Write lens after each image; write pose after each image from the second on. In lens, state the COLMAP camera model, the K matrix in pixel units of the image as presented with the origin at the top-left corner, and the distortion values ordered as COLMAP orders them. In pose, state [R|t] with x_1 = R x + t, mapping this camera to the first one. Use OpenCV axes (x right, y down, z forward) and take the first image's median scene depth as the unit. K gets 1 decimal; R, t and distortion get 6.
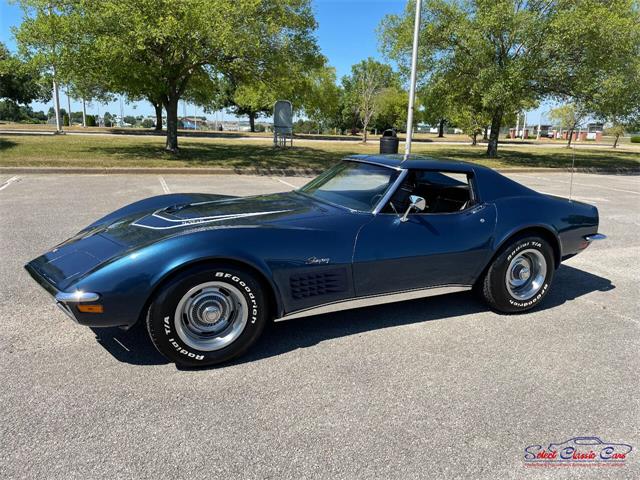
lens RADIAL K [[471.7, 0, 318.7], [0, 471.7, 239.4], [0, 0, 1]] dist [0.086891, -0.115309]
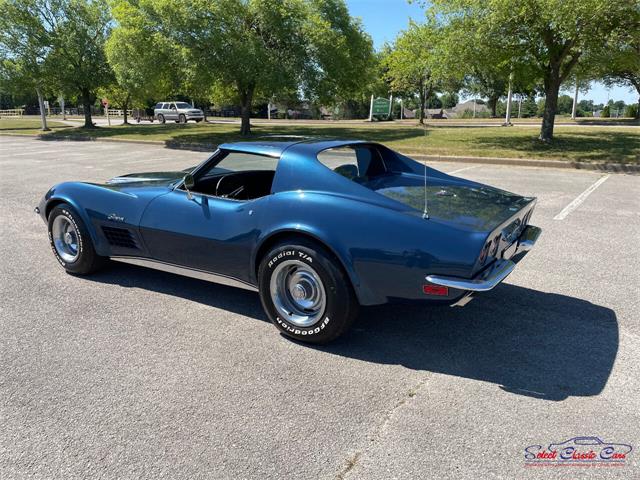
lens RADIAL K [[472.5, 0, 319.8], [0, 472.5, 241.1], [0, 0, 1]] dist [0.091167, -0.120538]
pose [[0.535893, 0.184132, -0.823963, 0.342248], [-0.170085, 0.979464, 0.108261, -0.031272], [0.826976, 0.082127, 0.556206, 0.192162]]
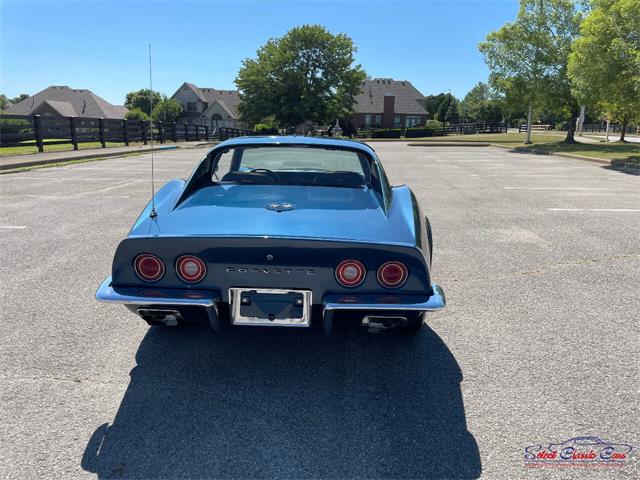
lens RADIAL K [[483.6, 0, 322.2], [0, 483.6, 231.1], [0, 0, 1]] dist [0.083251, -0.108430]
pose [[-0.421163, 0.150872, -0.894348, 0.340226], [-0.243730, 0.930971, 0.271826, -0.093360], [0.873623, 0.332462, -0.355319, 0.490616]]
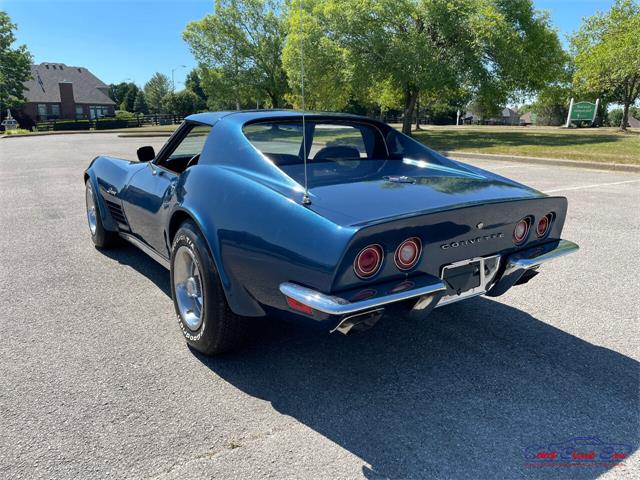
lens RADIAL K [[478.8, 0, 326.3], [0, 478.8, 235.0], [0, 0, 1]] dist [0.042067, -0.039117]
pose [[0.186333, 0.195982, -0.962741, 0.340858], [-0.223421, 0.962682, 0.152728, -0.041783], [0.956746, 0.186638, 0.223166, 0.327002]]
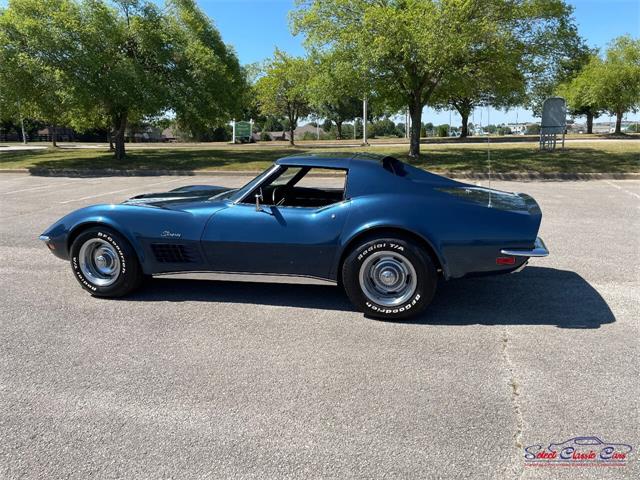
lens RADIAL K [[469.2, 0, 317.3], [0, 469.2, 235.7], [0, 0, 1]] dist [0.085498, -0.106007]
pose [[0.766990, 0.087308, -0.635692, 0.289941], [-0.101459, 0.994738, 0.014206, -0.002780], [0.633587, 0.053601, 0.771812, 0.065334]]
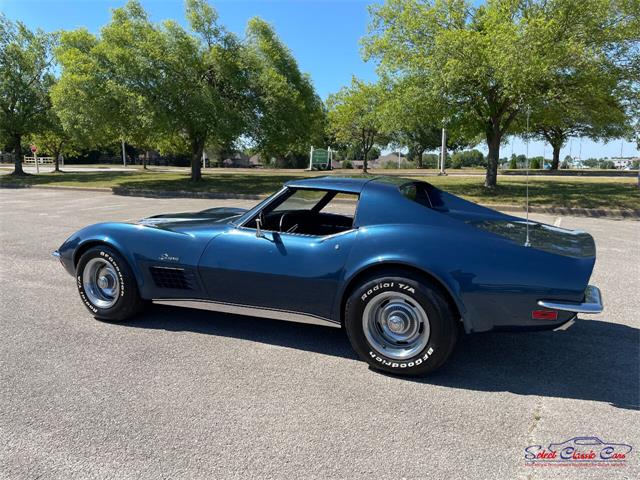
lens RADIAL K [[472.4, 0, 319.6], [0, 472.4, 241.1], [0, 0, 1]] dist [0.083667, -0.108337]
pose [[0.651519, 0.091761, -0.753062, 0.295256], [-0.154744, 0.987862, -0.013507, -0.010182], [0.742682, 0.125332, 0.657811, 0.124331]]
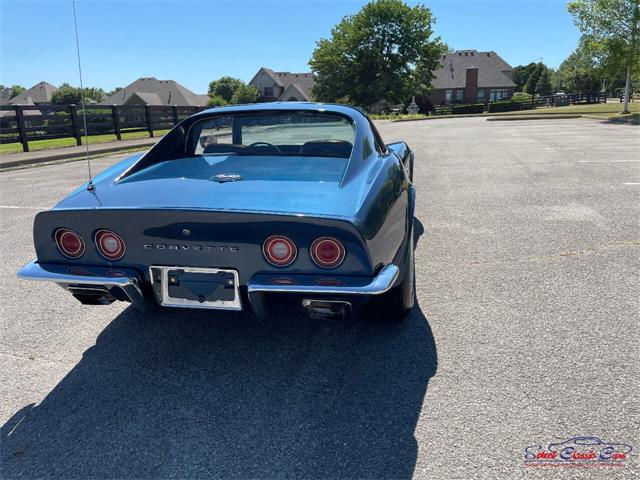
lens RADIAL K [[484.0, 0, 320.0], [0, 484.0, 240.0], [0, 0, 1]] dist [0.080571, -0.106949]
pose [[-0.561992, 0.197552, -0.803205, 0.294453], [-0.188606, 0.914872, 0.356983, -0.094006], [0.805353, 0.352111, -0.476891, 0.525561]]
